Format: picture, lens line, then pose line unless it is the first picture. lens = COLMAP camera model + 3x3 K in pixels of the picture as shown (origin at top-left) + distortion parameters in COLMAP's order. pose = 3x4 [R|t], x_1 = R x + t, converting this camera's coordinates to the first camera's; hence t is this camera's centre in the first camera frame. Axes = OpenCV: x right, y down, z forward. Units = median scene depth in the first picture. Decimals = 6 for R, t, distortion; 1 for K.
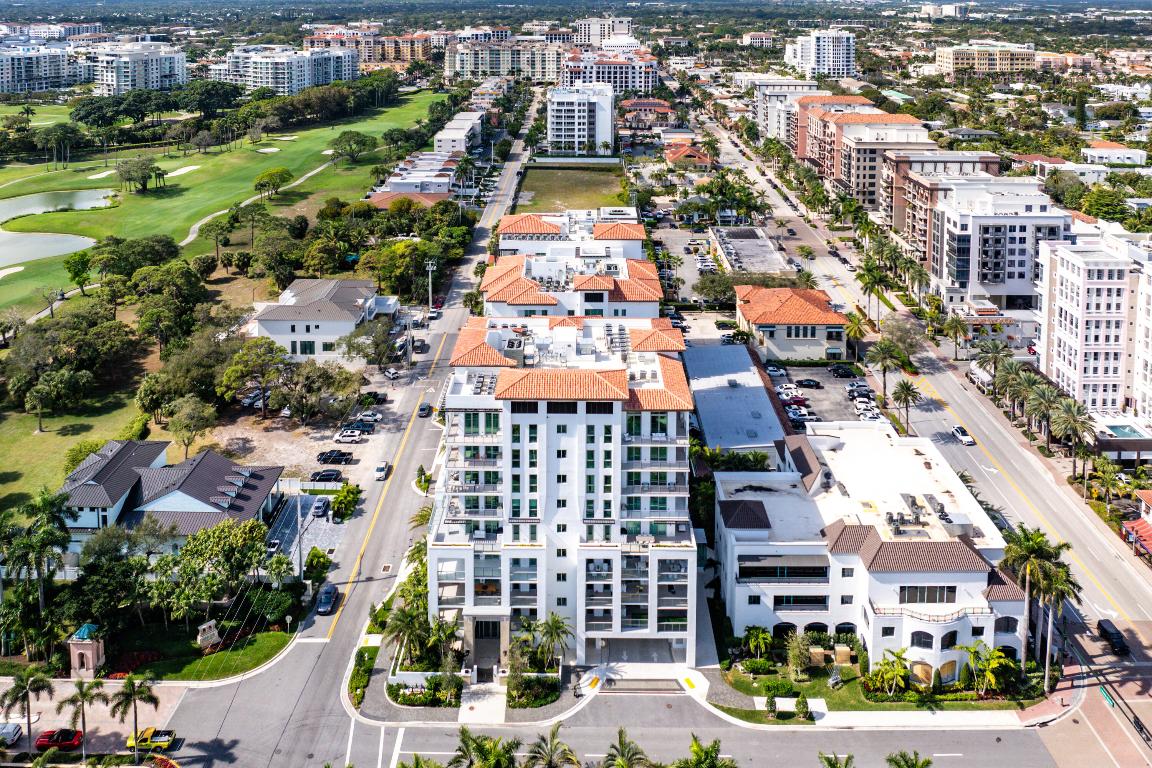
lens RADIAL K [[905.0, 0, 582.7], [0, 905.0, 50.7], [0, 0, 1]] dist [-0.042975, 0.013562]
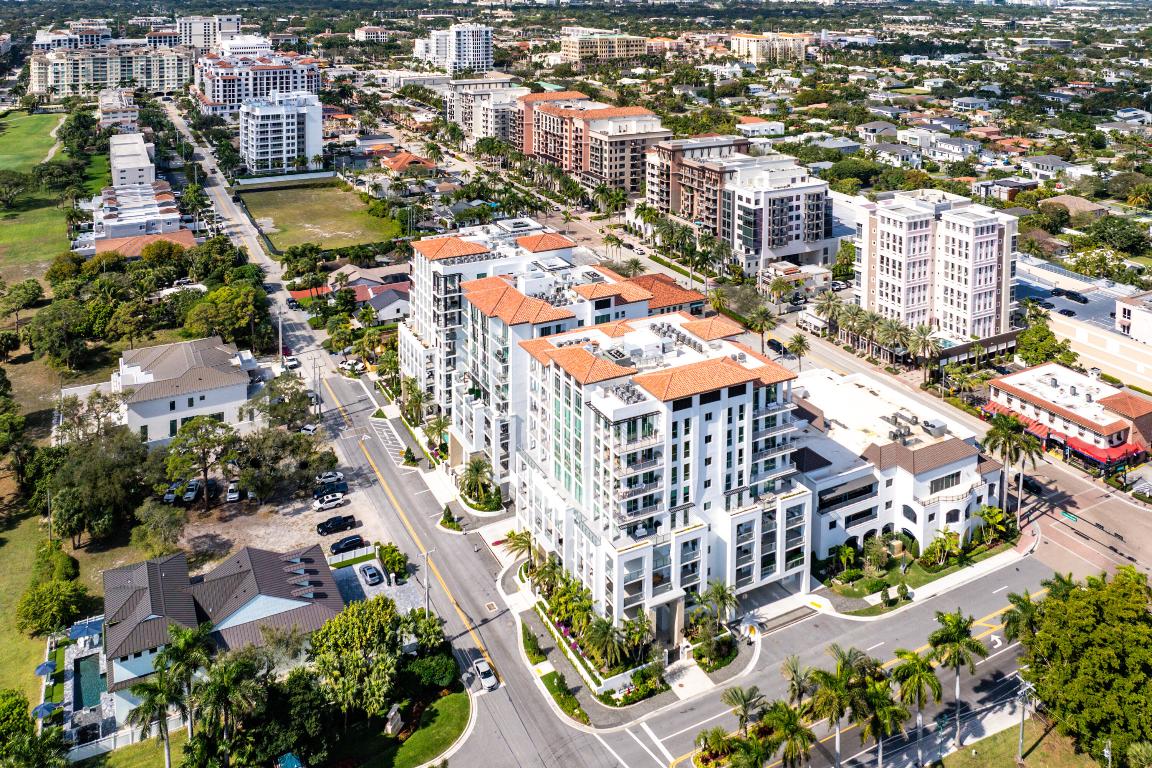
lens RADIAL K [[953.3, 0, 588.6], [0, 953.3, 37.9], [0, 0, 1]] dist [-0.039072, 0.015996]
pose [[0.882218, -0.032572, 0.469714, -0.343016], [0.033352, 0.999421, 0.006663, -0.032167], [-0.469659, 0.009788, 0.882794, 0.010013]]
